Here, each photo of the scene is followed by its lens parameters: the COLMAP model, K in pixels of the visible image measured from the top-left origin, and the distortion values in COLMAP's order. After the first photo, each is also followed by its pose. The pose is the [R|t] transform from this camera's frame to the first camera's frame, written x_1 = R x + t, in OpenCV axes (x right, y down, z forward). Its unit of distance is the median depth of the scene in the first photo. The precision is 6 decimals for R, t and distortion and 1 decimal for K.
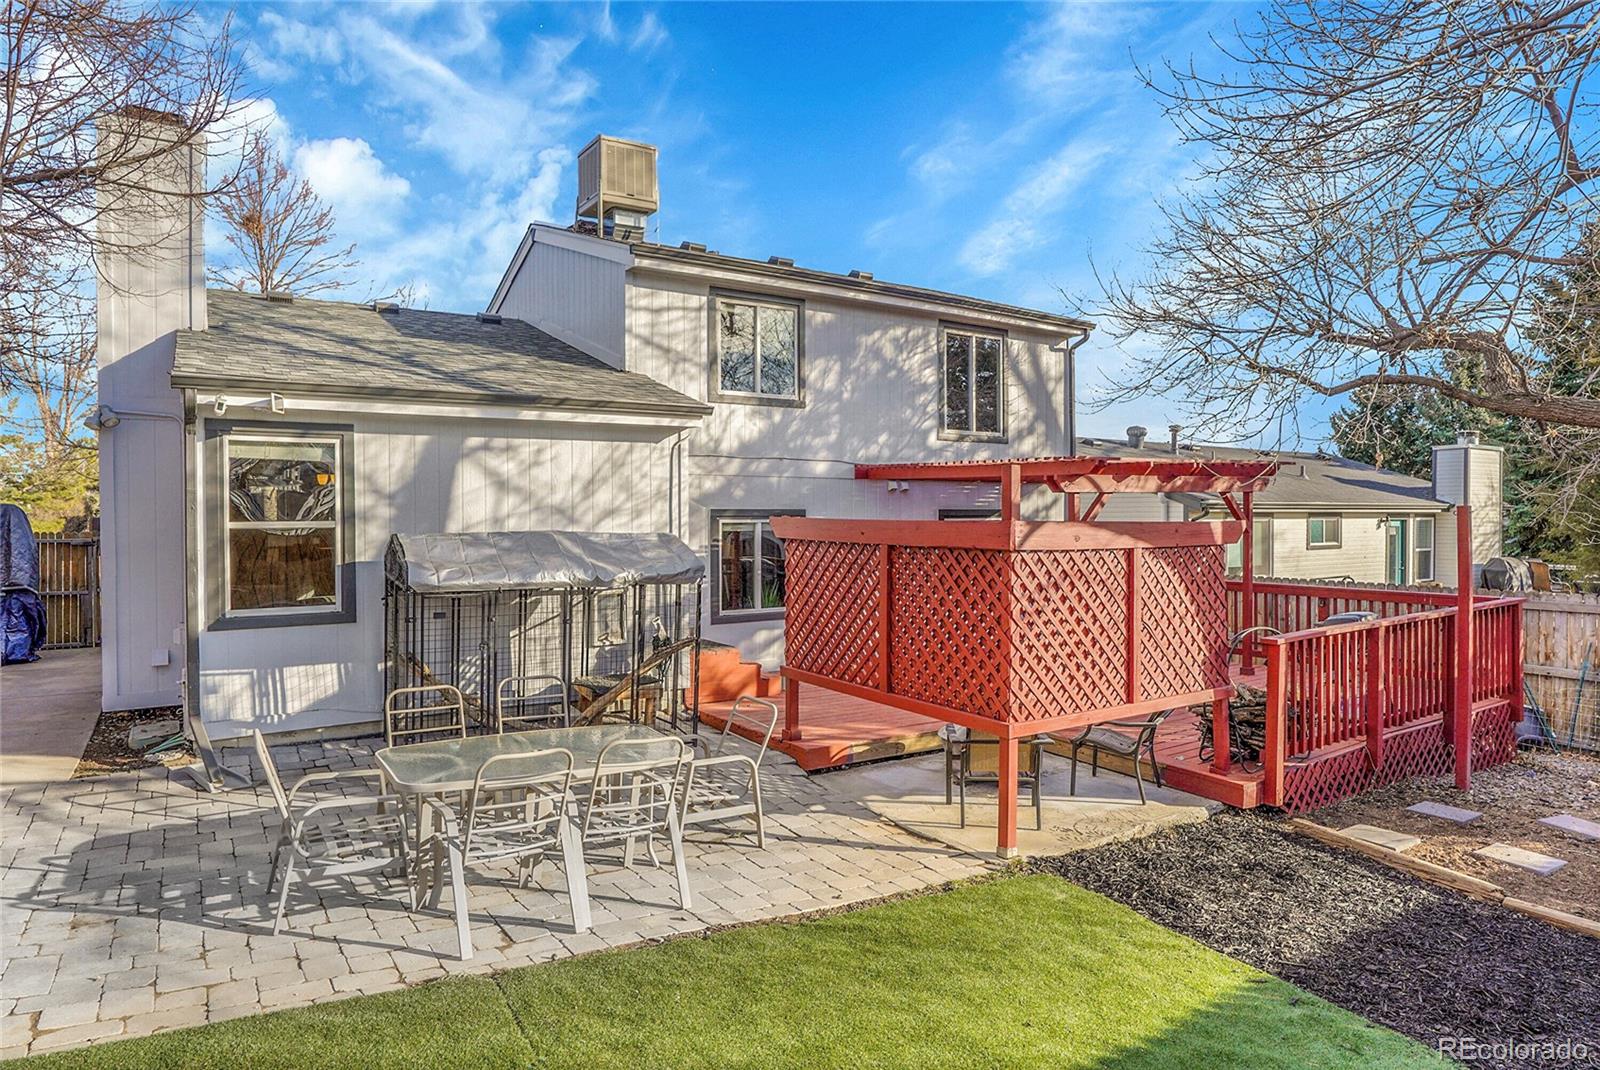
lens RADIAL K [[900.1, 0, 837.3], [0, 900.1, 519.7], [0, 0, 1]] dist [-0.054036, 0.049903]
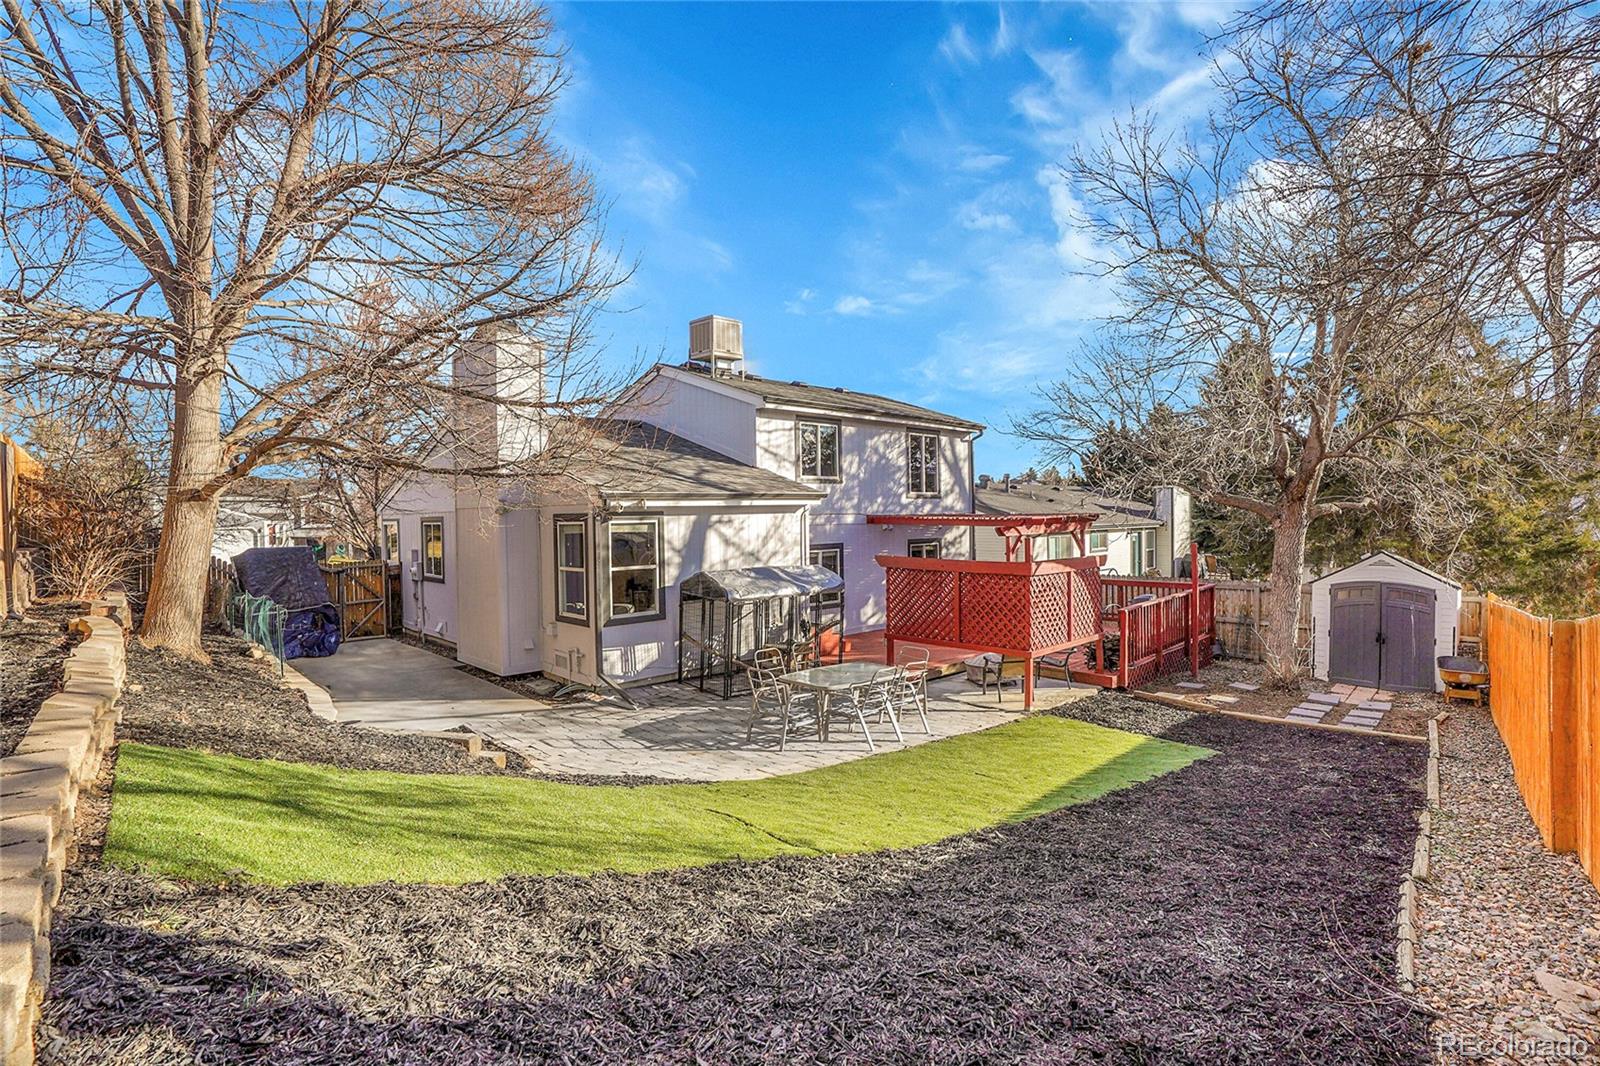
lens RADIAL K [[754.0, 0, 800.0], [0, 754.0, 533.0], [0, 0, 1]] dist [-0.065935, 0.026251]
pose [[0.983462, -0.019351, 0.180080, -0.411750], [0.015501, 0.999621, 0.022766, -0.072533], [-0.180452, -0.019598, 0.983389, -0.432307]]
